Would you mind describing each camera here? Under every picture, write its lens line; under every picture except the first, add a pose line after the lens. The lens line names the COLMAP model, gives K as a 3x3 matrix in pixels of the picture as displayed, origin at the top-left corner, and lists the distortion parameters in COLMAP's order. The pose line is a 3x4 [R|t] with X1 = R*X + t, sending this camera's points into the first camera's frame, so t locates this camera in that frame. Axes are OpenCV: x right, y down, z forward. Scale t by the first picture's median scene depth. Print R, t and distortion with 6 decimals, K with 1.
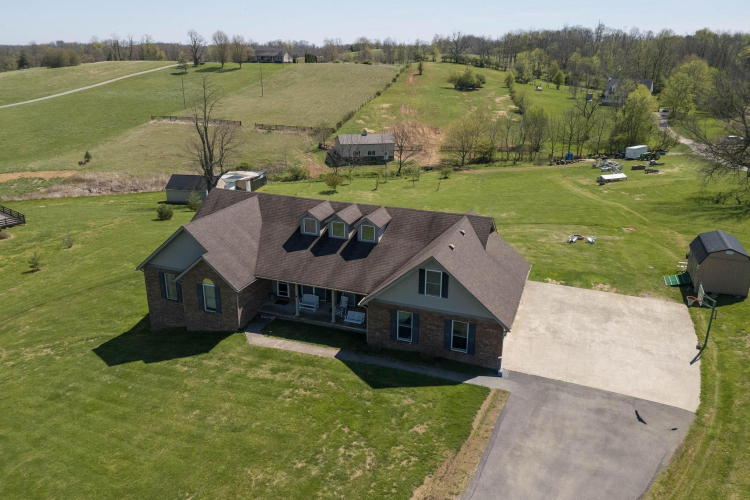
lens RADIAL K [[548.2, 0, 371.4], [0, 548.2, 232.6], [0, 0, 1]] dist [0.071200, -0.063636]
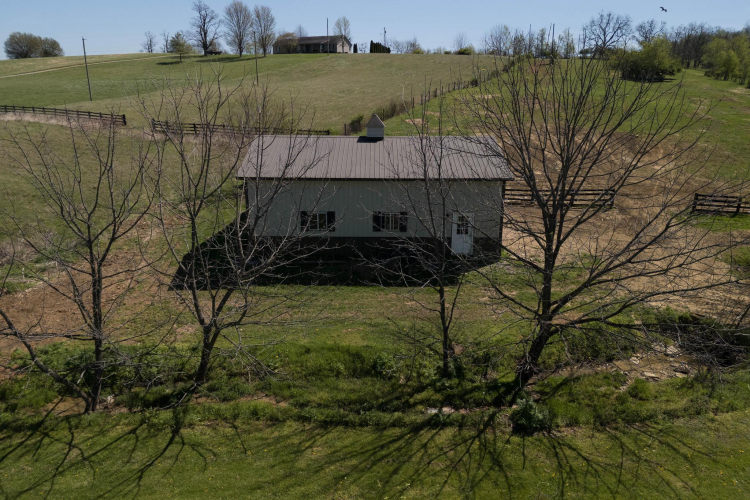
lens RADIAL K [[548.2, 0, 371.4], [0, 548.2, 232.6], [0, 0, 1]] dist [0.071200, -0.063636]
pose [[0.982210, 0.046626, -0.181904, 0.106023], [-0.056675, 0.997118, -0.050443, -0.444553], [0.179028, 0.059855, 0.982022, 2.721568]]
